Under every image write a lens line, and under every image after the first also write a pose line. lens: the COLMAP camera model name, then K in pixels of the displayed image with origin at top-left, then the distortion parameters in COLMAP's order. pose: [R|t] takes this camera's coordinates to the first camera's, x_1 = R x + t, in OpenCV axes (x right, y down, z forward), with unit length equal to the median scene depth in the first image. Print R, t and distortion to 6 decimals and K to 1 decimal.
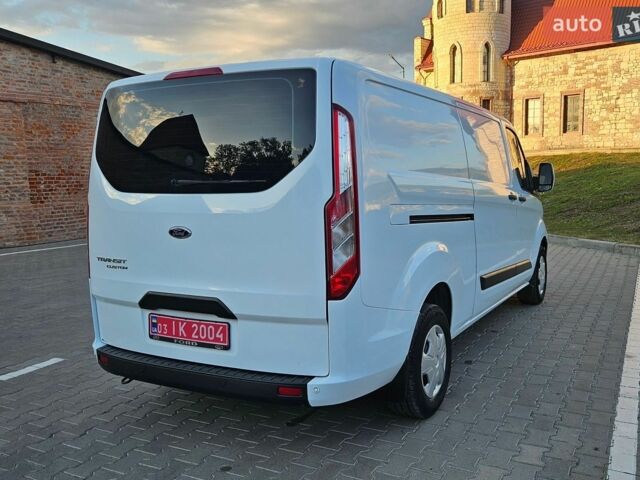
lens RADIAL K [[548.6, 0, 368.0], [0, 548.6, 236.2], [0, 0, 1]] dist [0.043775, -0.006536]
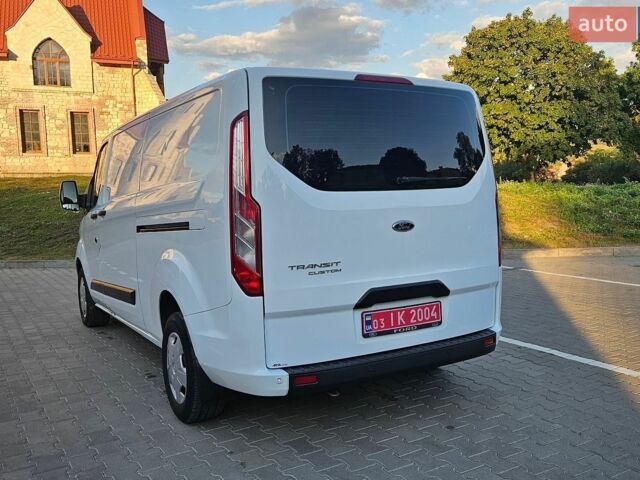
lens RADIAL K [[592.2, 0, 320.0], [0, 592.2, 240.0], [0, 0, 1]] dist [0.039193, 0.001850]
pose [[0.572006, -0.068741, 0.817364, -1.263417], [0.107967, 0.994122, 0.008049, -0.005863], [-0.813112, 0.083644, 0.576066, 0.430146]]
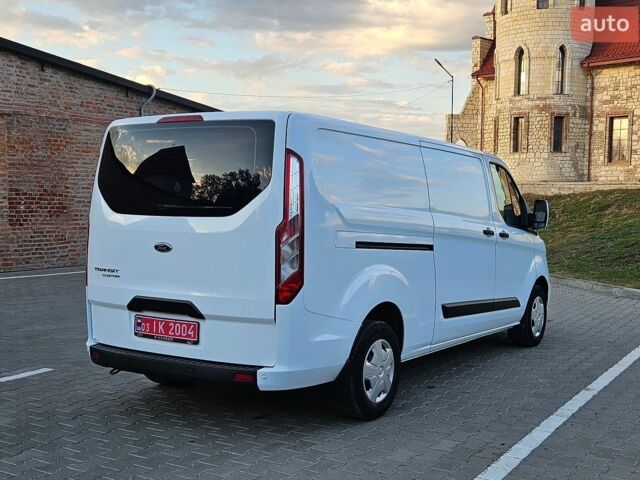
lens RADIAL K [[696.7, 0, 371.7], [0, 696.7, 257.3], [0, 0, 1]] dist [0.042191, 0.021746]
pose [[0.997943, 0.036480, -0.052706, 0.188287], [-0.038398, 0.998620, -0.035837, 0.048613], [0.051326, 0.037788, 0.997967, -0.485629]]
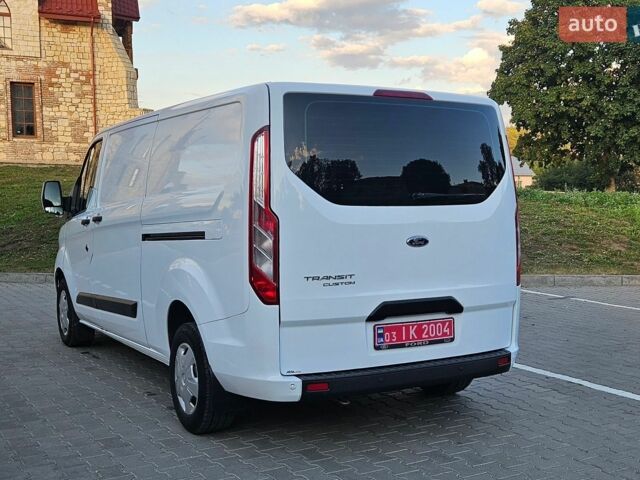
lens RADIAL K [[784.2, 0, 322.2], [0, 784.2, 274.2], [0, 0, 1]] dist [0.048033, -0.016855]
pose [[0.583299, -0.068681, 0.809348, -1.564202], [0.080564, 0.996397, 0.026491, 0.001303], [-0.808252, 0.049752, 0.586731, 0.227265]]
